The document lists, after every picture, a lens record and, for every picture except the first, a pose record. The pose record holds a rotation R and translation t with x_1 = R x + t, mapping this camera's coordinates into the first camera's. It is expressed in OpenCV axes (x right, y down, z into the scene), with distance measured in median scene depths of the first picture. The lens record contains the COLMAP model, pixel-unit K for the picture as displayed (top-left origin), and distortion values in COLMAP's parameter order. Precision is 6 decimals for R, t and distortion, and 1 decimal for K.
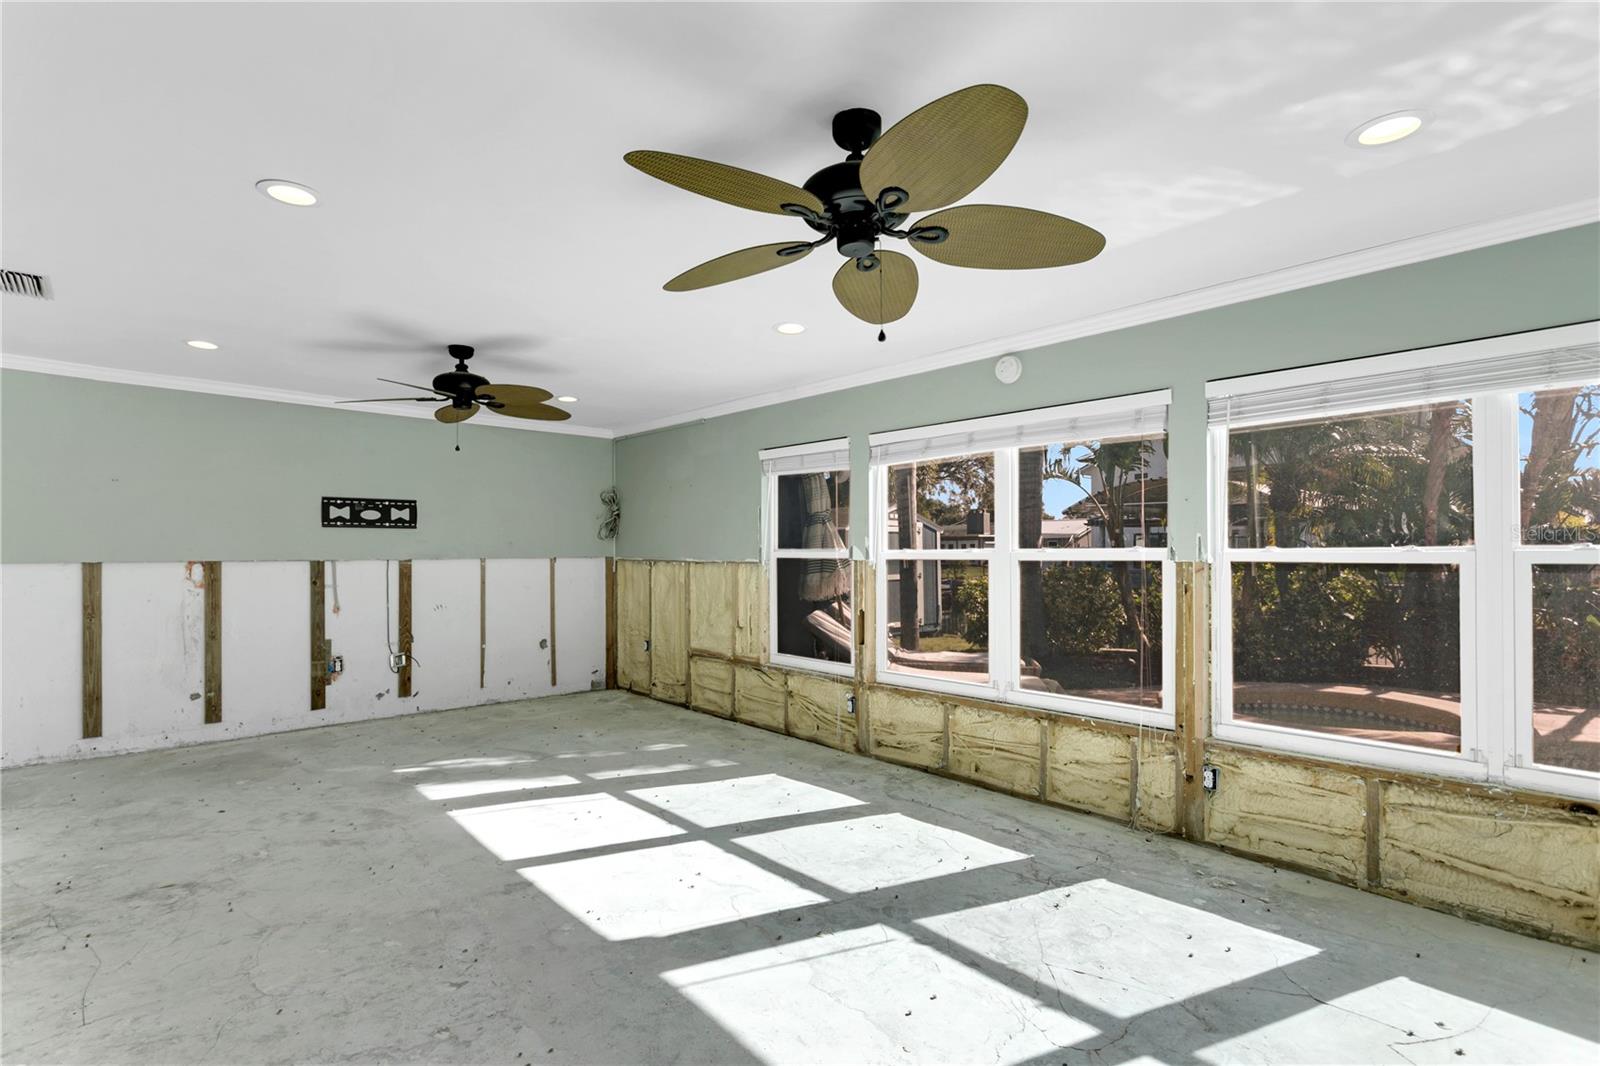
lens RADIAL K [[776.1, 0, 785.2], [0, 776.1, 548.6], [0, 0, 1]] dist [0.003600, 0.000318]
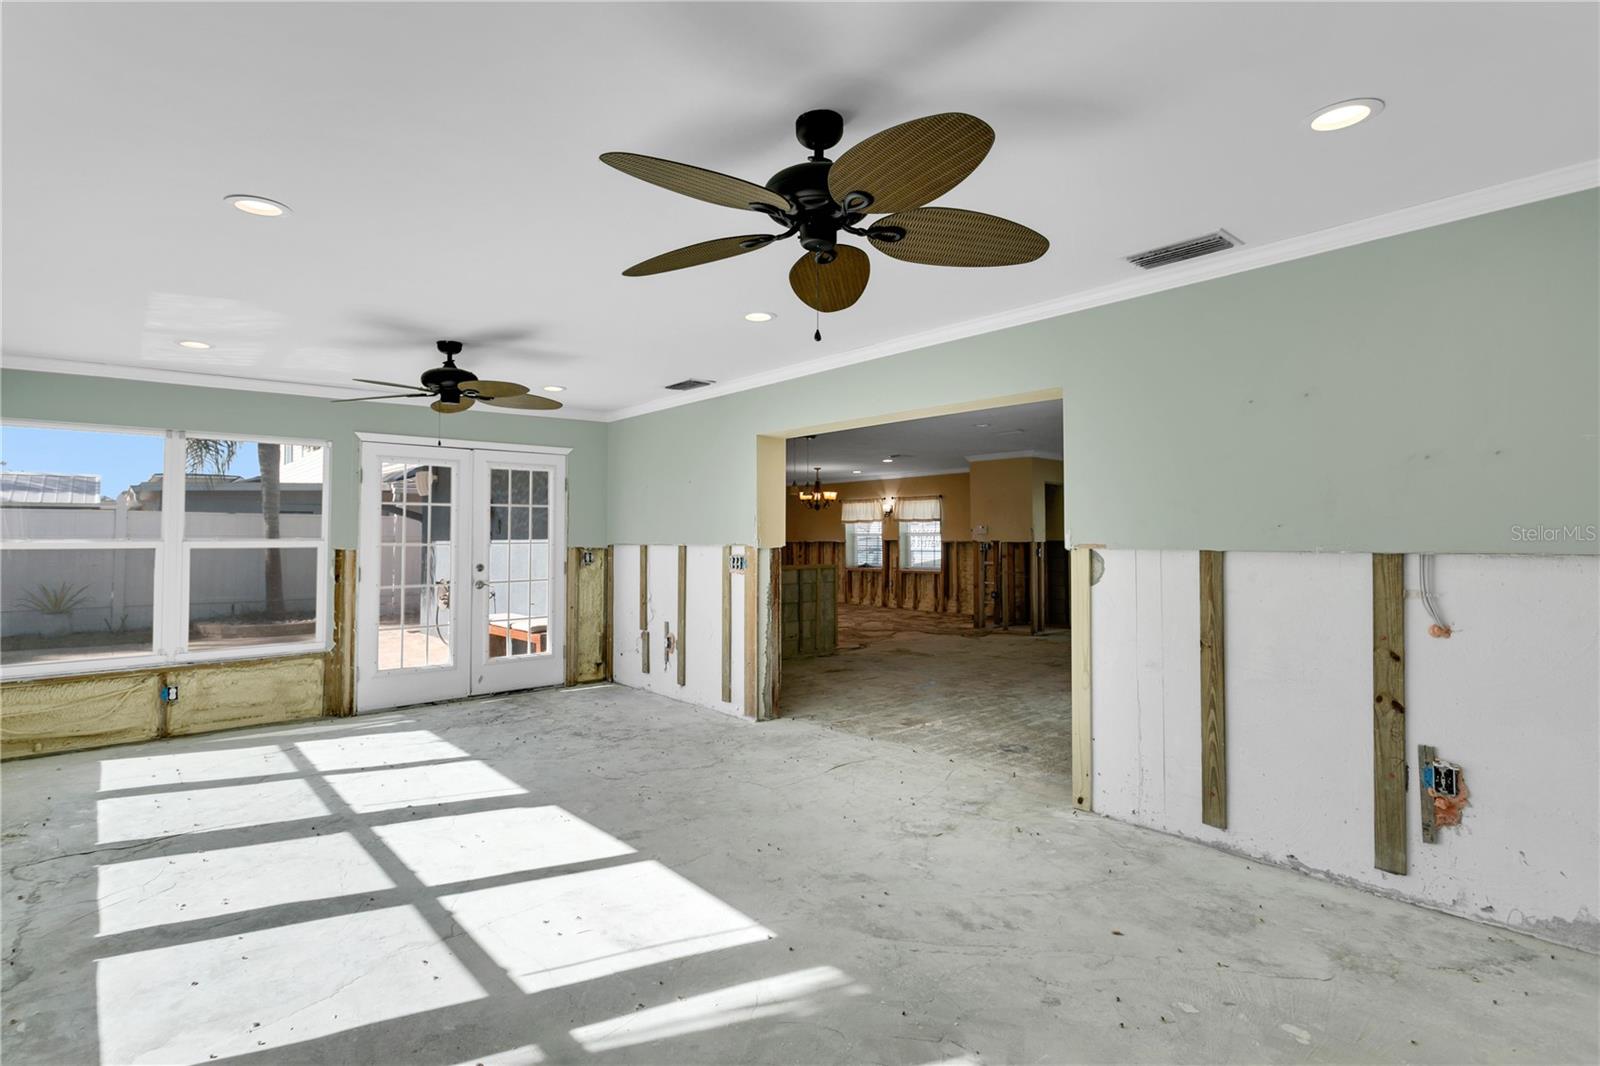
lens RADIAL K [[776.4, 0, 778.6], [0, 776.4, 533.5], [0, 0, 1]] dist [0.002330, 0.000157]
pose [[-0.999891, 0.008079, 0.012325, -0.524293], [0.007956, 0.999918, -0.010020, 0.006637], [-0.012404, -0.009921, -0.999874, 1.930144]]
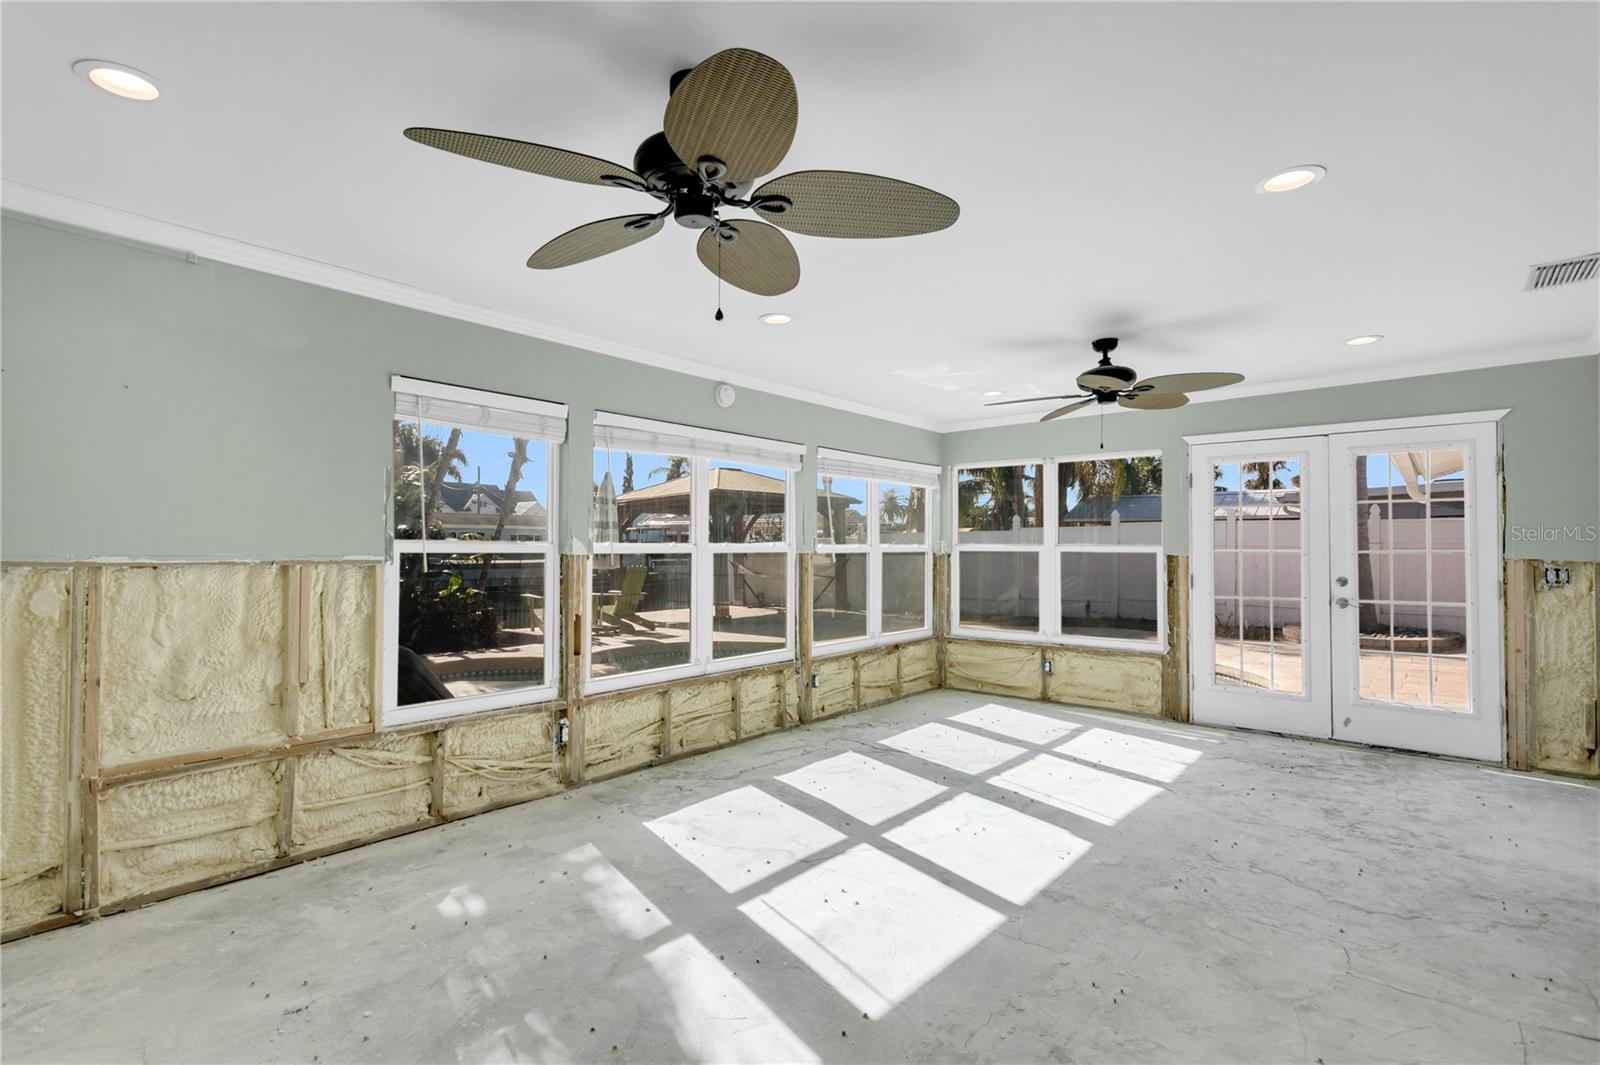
lens RADIAL K [[773.1, 0, 782.6], [0, 773.1, 554.5], [0, 0, 1]] dist [0.005346, 0.000318]
pose [[-0.137301, -0.008105, 0.990496, -1.120870], [-0.007706, 0.999945, 0.007114, 0.010220], [-0.990499, -0.006656, -0.137356, 1.325422]]
